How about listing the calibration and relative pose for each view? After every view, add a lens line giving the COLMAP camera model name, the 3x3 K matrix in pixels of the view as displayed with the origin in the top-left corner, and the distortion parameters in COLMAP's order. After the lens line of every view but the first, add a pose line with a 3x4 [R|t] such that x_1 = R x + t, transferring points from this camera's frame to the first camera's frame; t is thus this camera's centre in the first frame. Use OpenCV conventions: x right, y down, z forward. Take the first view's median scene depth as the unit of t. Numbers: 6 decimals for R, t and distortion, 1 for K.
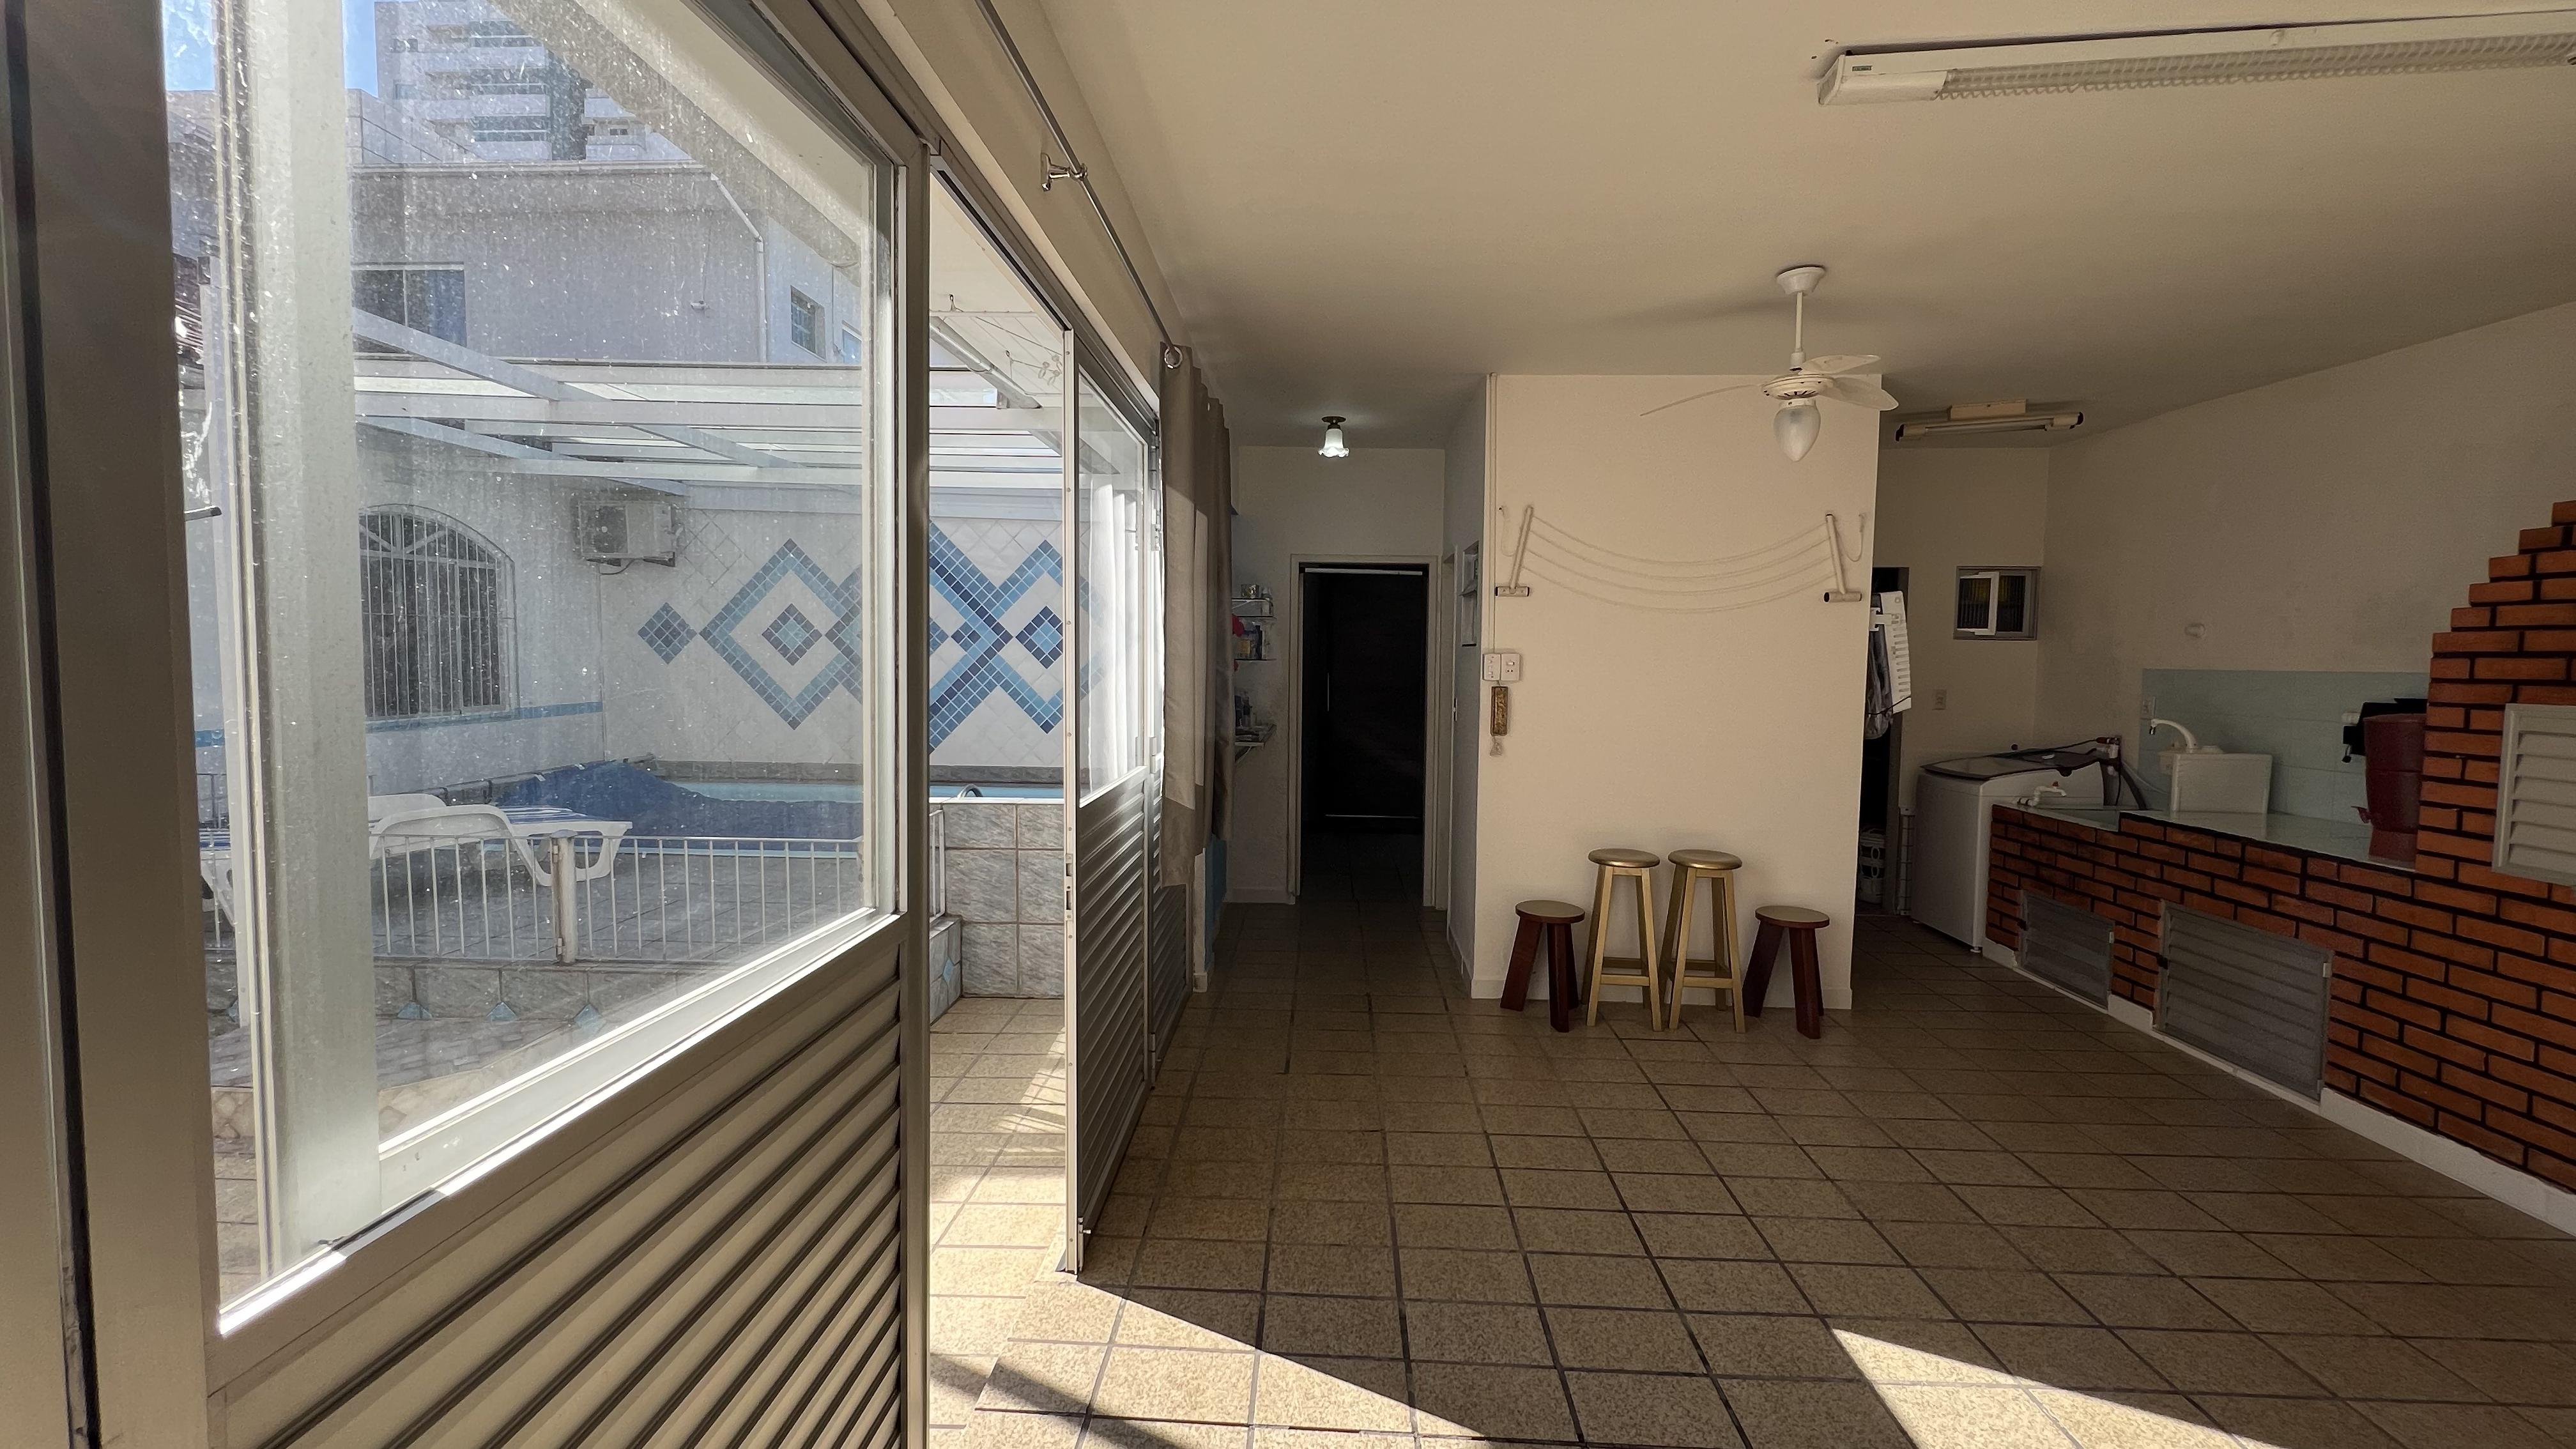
lens RADIAL K [[1026.6, 0, 1288.3], [0, 1026.6, 714.2], [0, 0, 1]] dist [-0.005072, 0.001049]
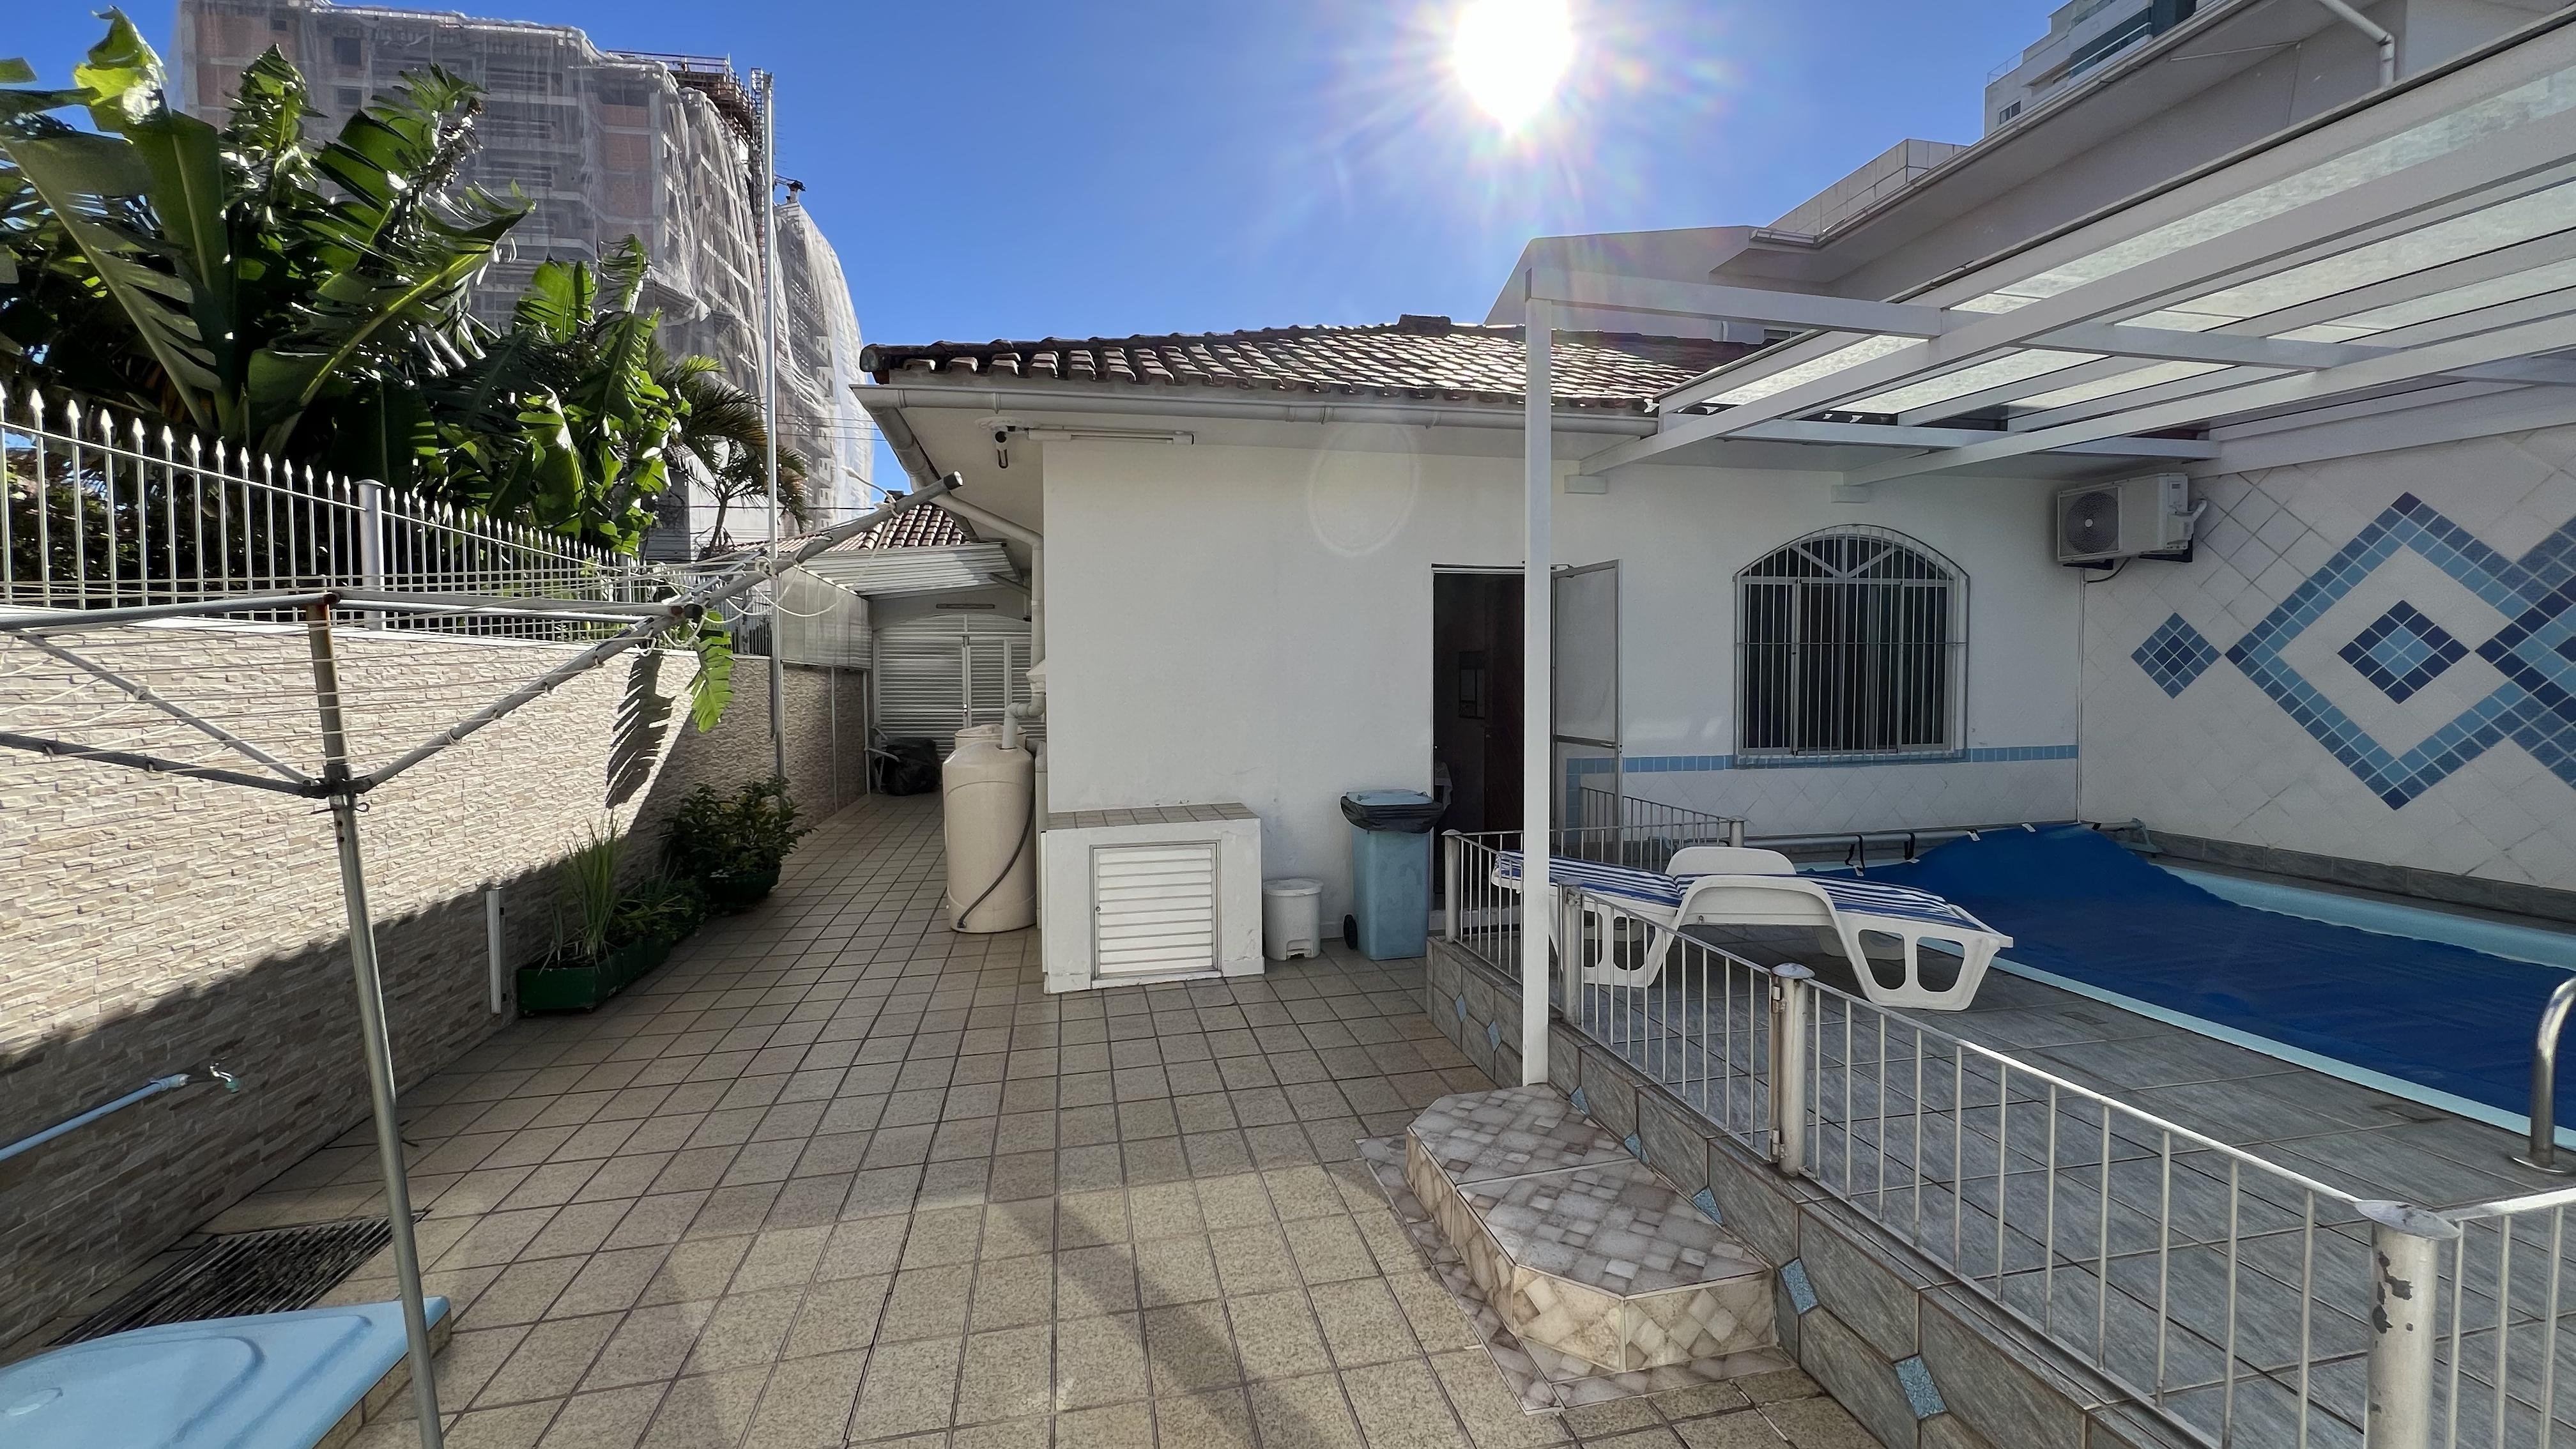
lens RADIAL K [[1026.6, 0, 1286.2], [0, 1026.6, 715.0], [0, 0, 1]] dist [-0.005072, 0.001049]
pose [[0.256957, 0.027158, -0.966041, -0.073290], [-0.052641, 0.998514, 0.014069, -0.014857], [0.964988, 0.047238, 0.258005, 0.219932]]
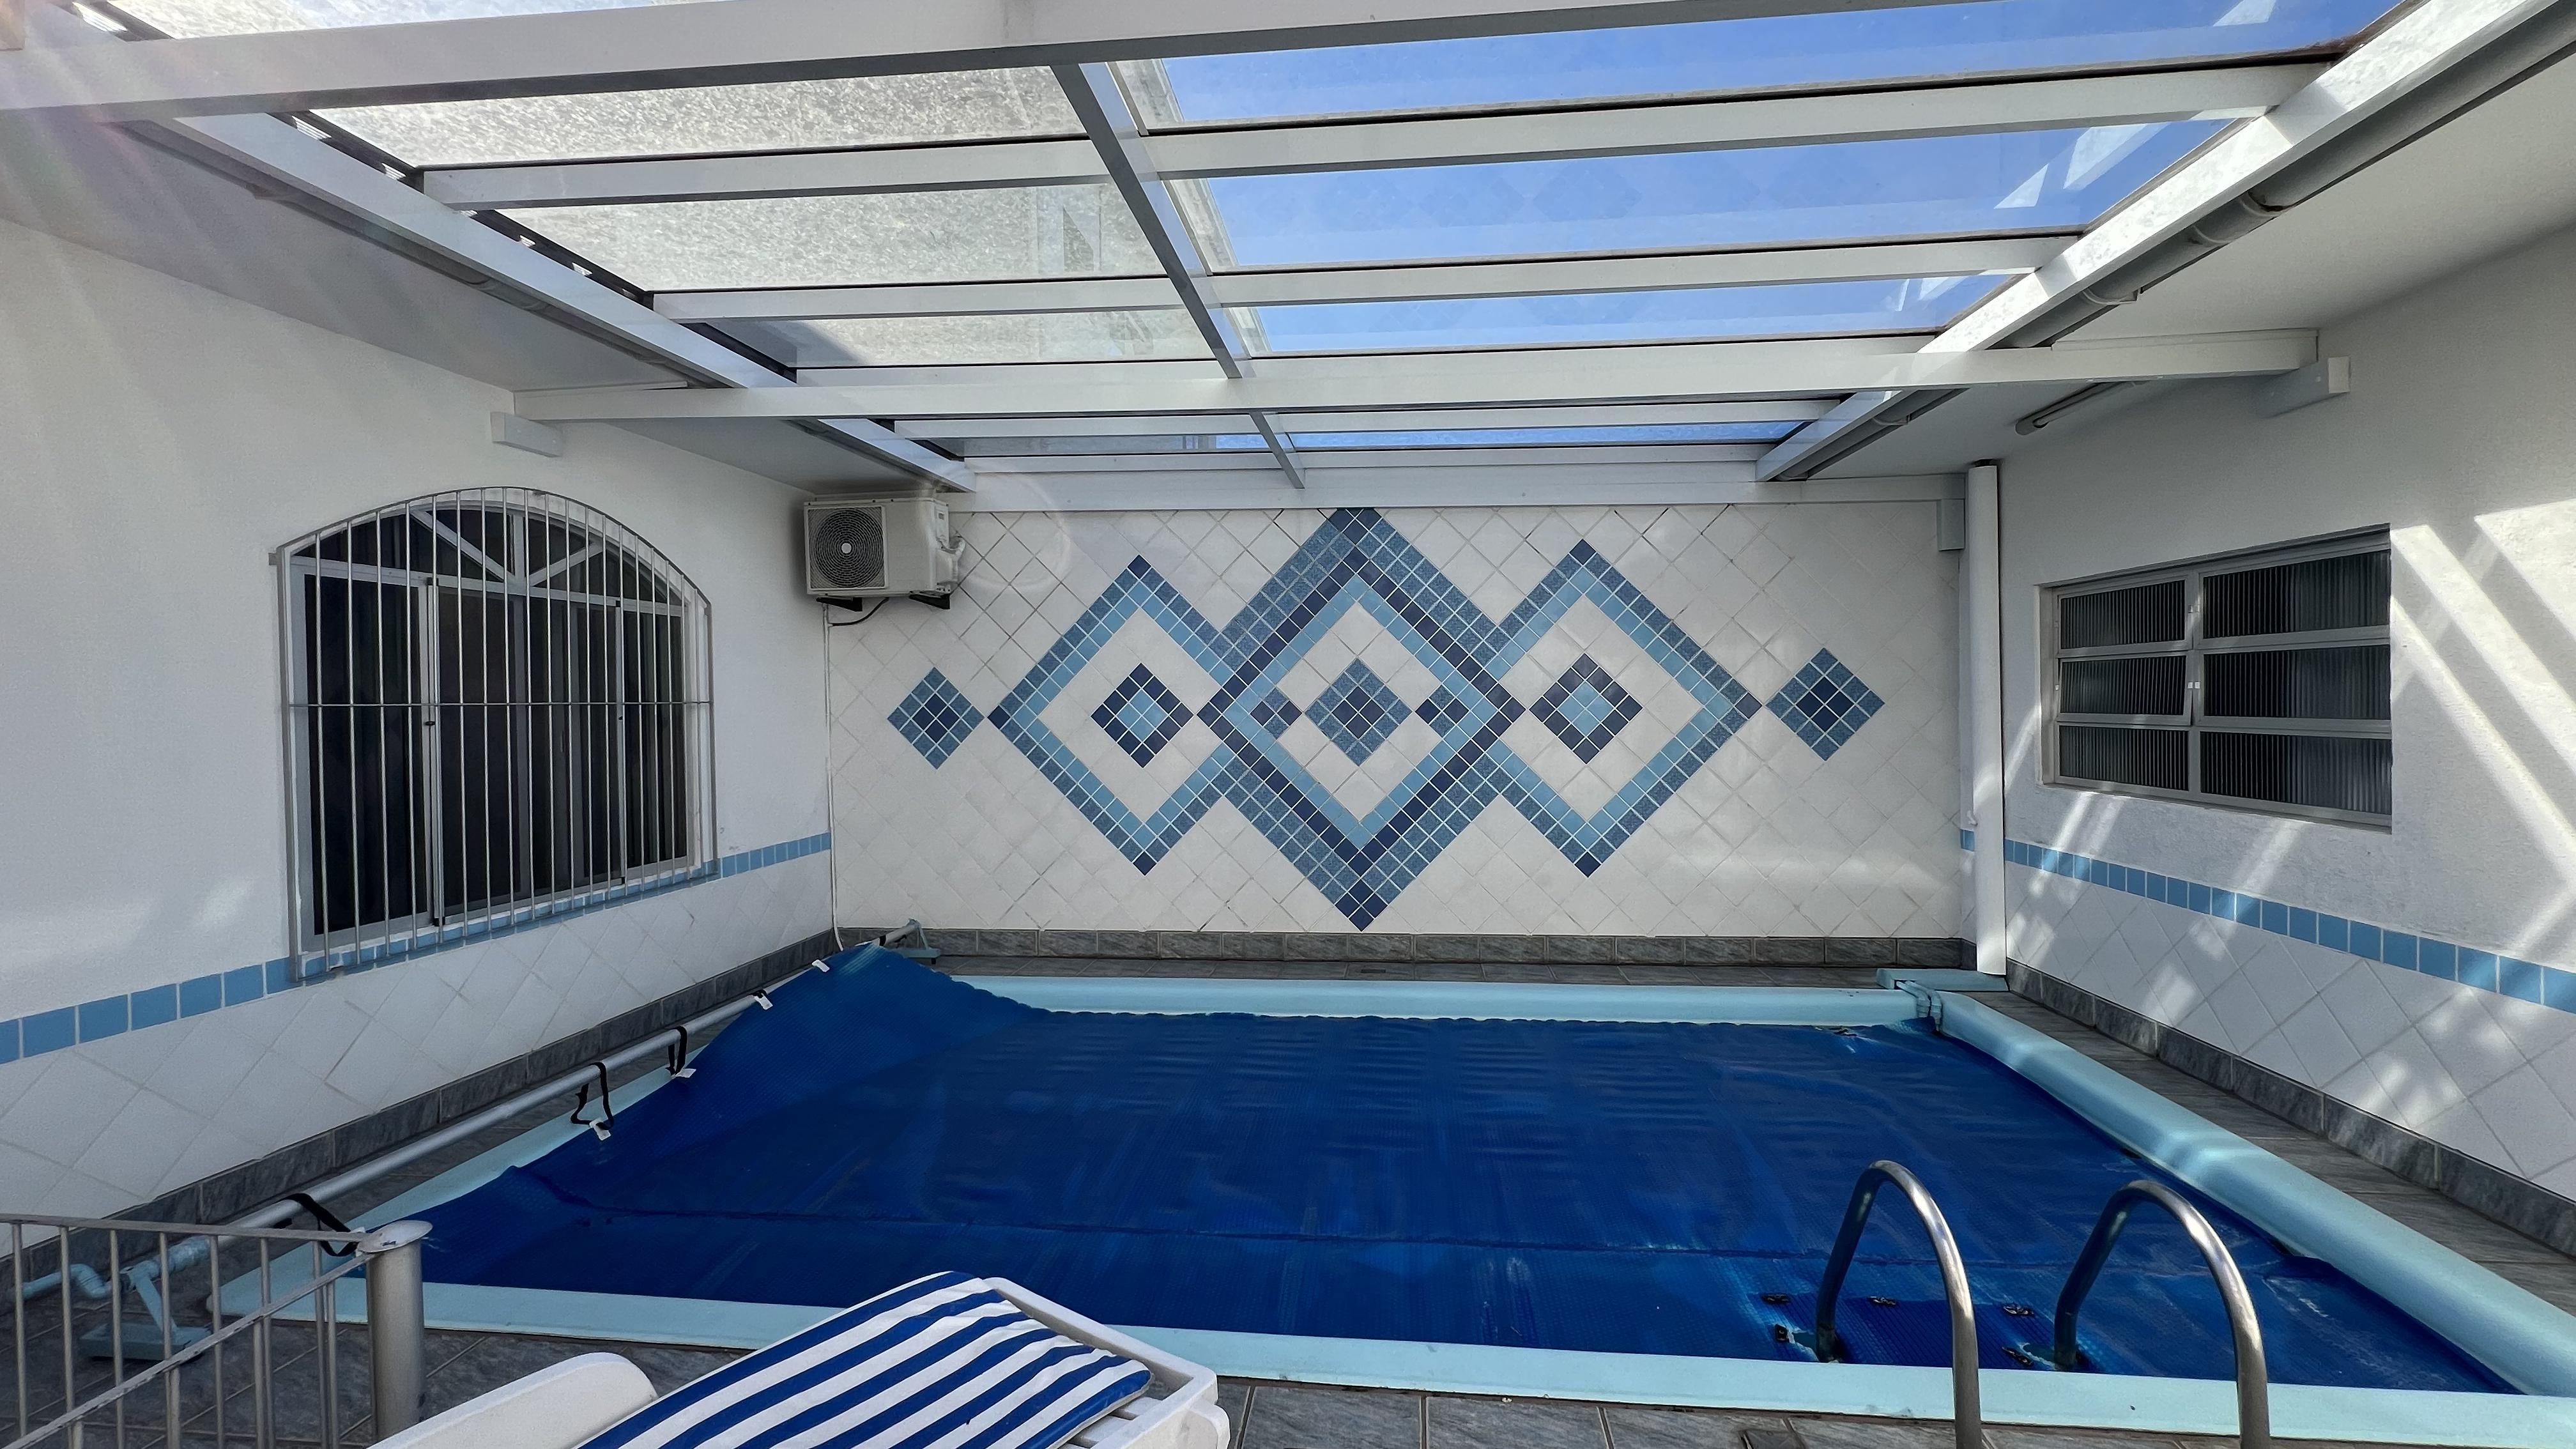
lens RADIAL K [[1026.6, 0, 1291.0], [0, 1026.6, 712.6], [0, 0, 1]] dist [-0.005072, 0.001049]
pose [[0.997015, -0.026528, -0.072513, -0.358119], [0.022670, 0.998309, -0.053520, -0.045659], [0.073810, 0.051716, 0.995930, 0.416742]]
